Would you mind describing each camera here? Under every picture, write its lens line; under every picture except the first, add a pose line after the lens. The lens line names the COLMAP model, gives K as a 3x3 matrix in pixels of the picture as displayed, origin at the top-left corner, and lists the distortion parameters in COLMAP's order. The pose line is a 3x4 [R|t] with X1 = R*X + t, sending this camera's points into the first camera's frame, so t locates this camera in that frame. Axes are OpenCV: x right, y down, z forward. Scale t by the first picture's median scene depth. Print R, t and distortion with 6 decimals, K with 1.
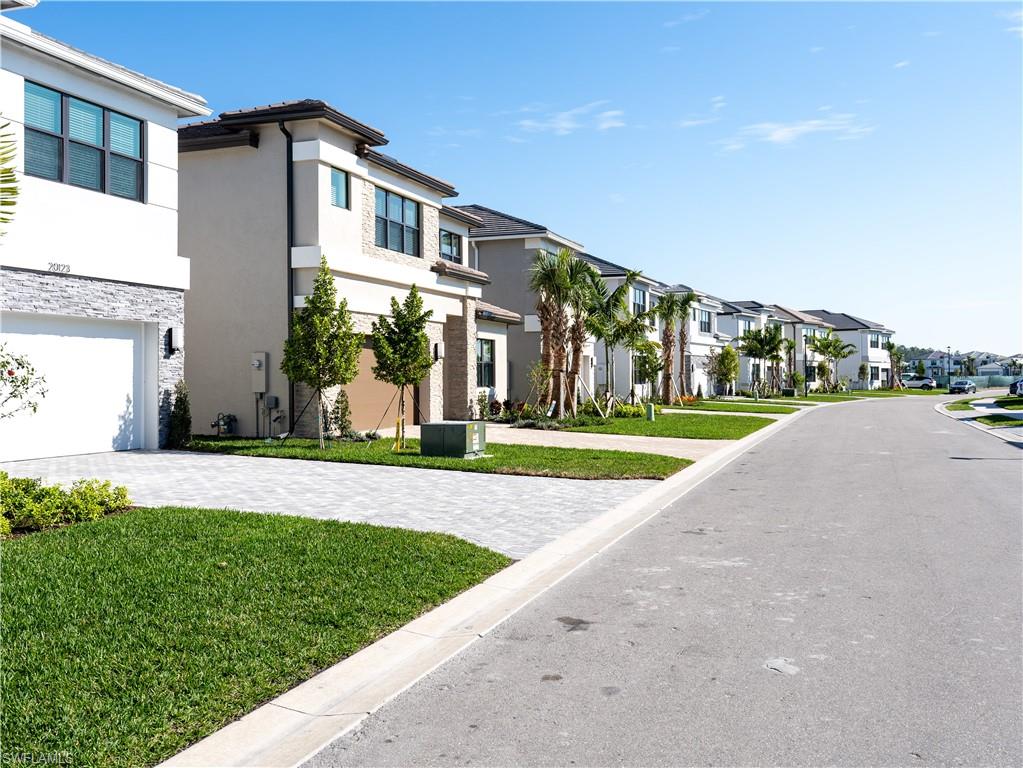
lens RADIAL K [[939.0, 0, 515.2], [0, 939.0, 352.7], [0, 0, 1]] dist [0.007289, 0.004300]
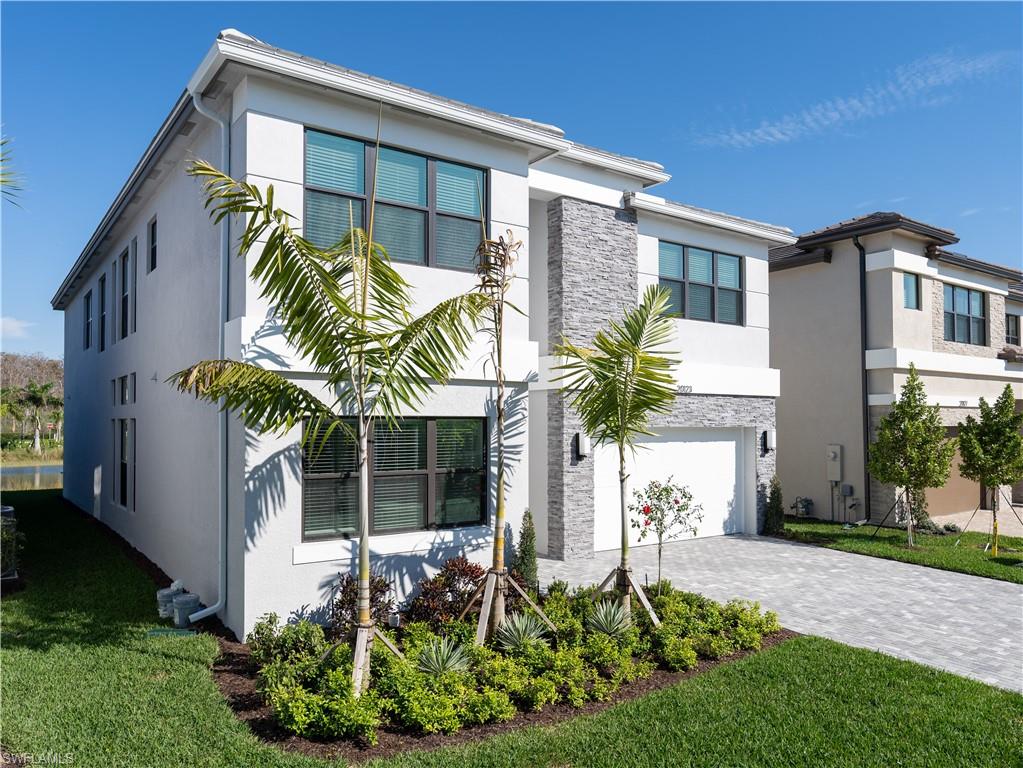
lens RADIAL K [[726.8, 0, 512.4], [0, 726.8, 402.5], [0, 0, 1]] dist [0.001973, 0.001422]
pose [[0.822800, -0.006241, -0.568297, -0.108839], [0.007032, 0.999975, -0.000801, -0.061169], [0.568288, -0.003337, 0.822823, 0.076752]]
